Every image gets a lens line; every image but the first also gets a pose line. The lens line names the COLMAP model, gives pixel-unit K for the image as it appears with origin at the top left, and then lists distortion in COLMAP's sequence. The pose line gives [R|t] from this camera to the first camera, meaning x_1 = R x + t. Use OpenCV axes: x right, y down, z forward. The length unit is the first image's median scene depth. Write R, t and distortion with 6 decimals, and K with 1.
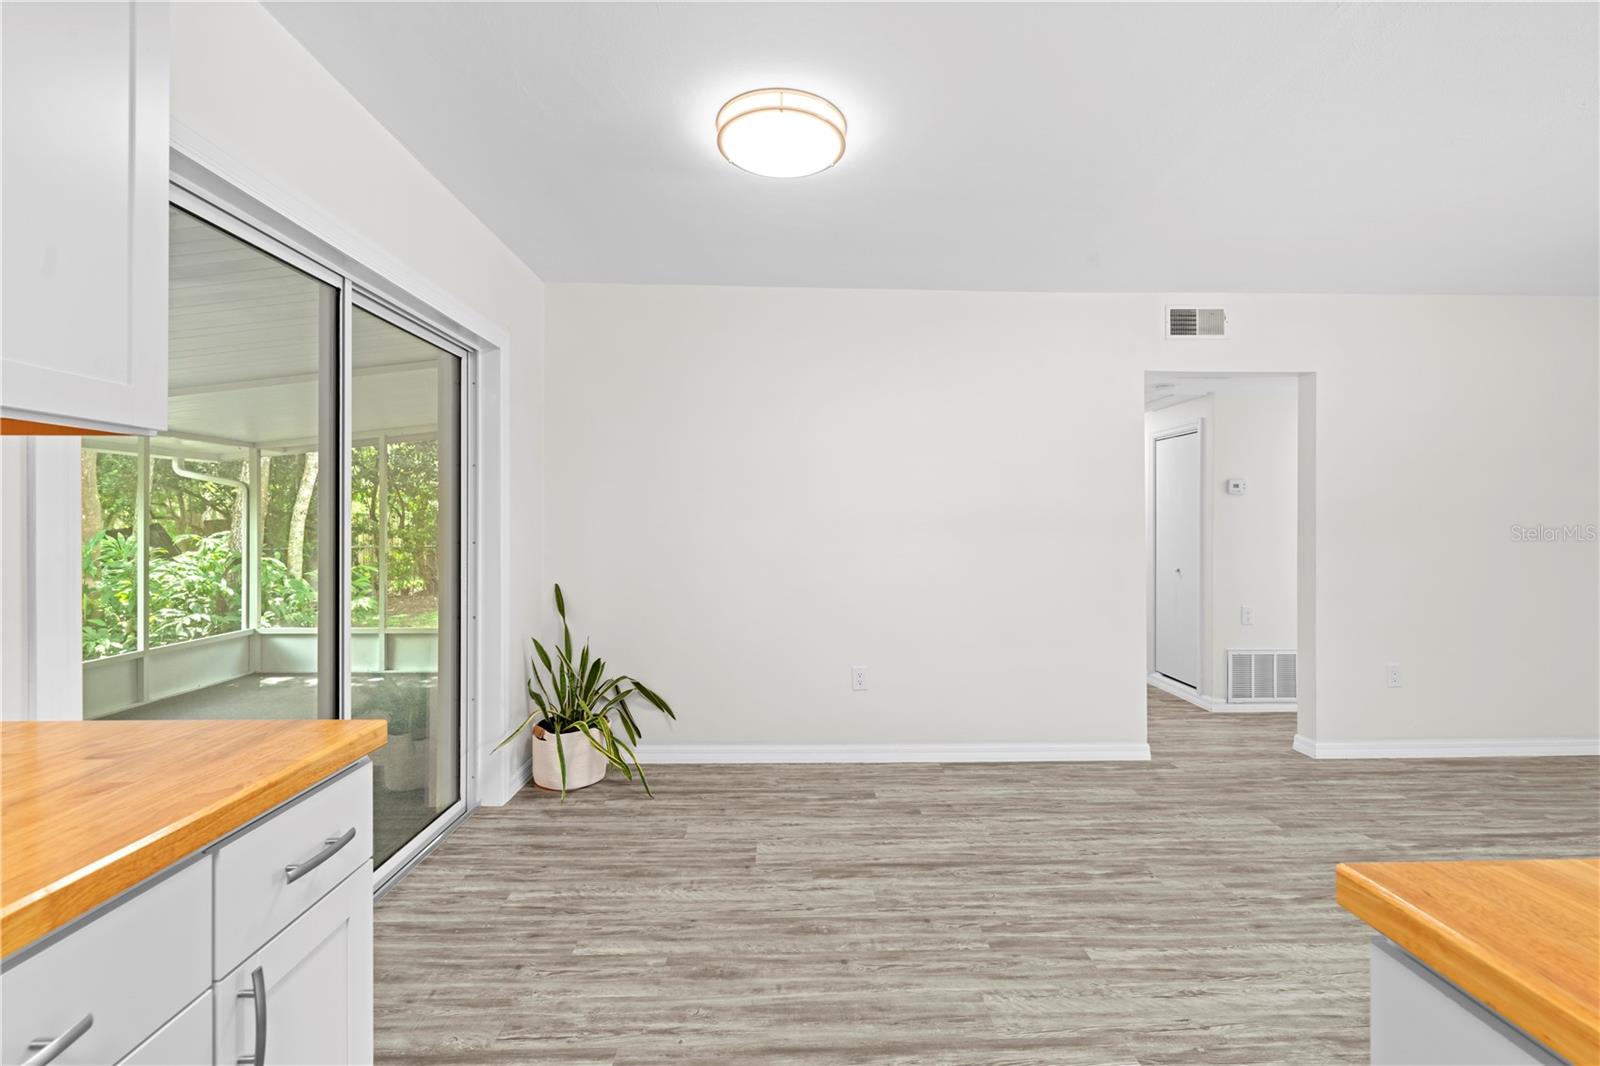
lens RADIAL K [[703.0, 0, 806.8], [0, 703.0, 530.8], [0, 0, 1]] dist [0.002137, -0.002129]
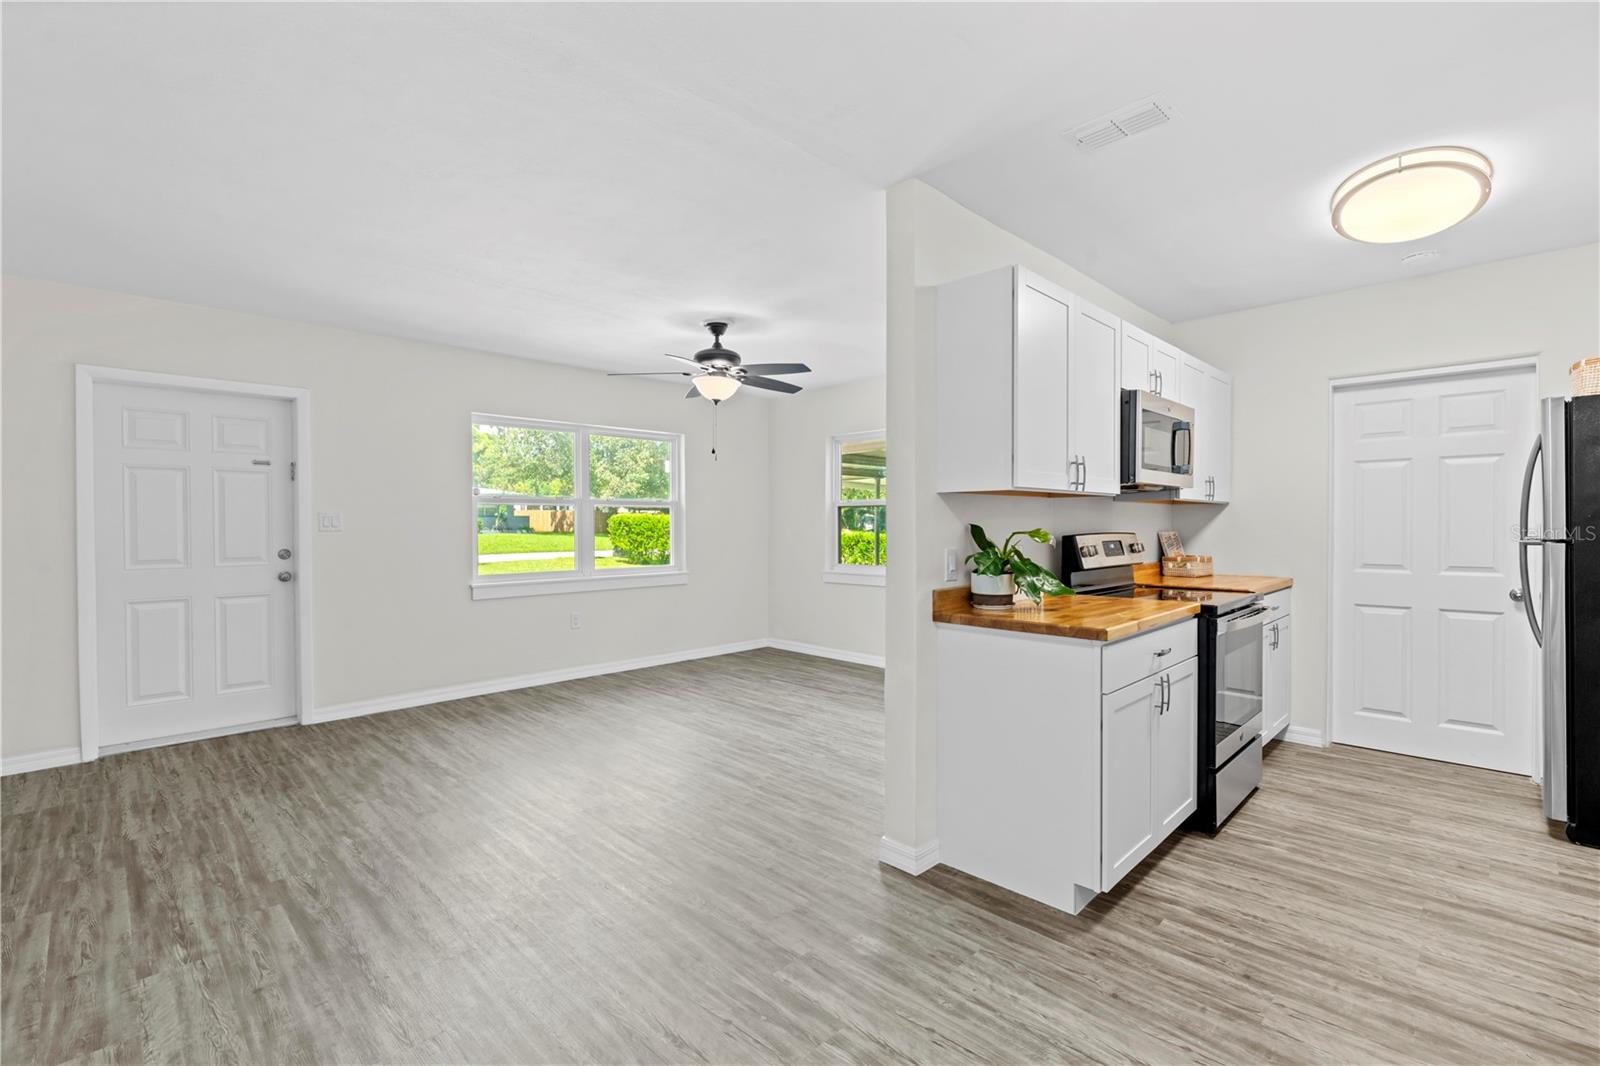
lens RADIAL K [[703.0, 0, 803.8], [0, 703.0, 533.8], [0, 0, 1]] dist [0.002137, -0.002129]
pose [[-0.685139, -0.010272, 0.728340, -0.147384], [0.008312, 0.999725, 0.021918, -0.014364], [-0.728365, 0.021071, -0.684865, 0.963196]]
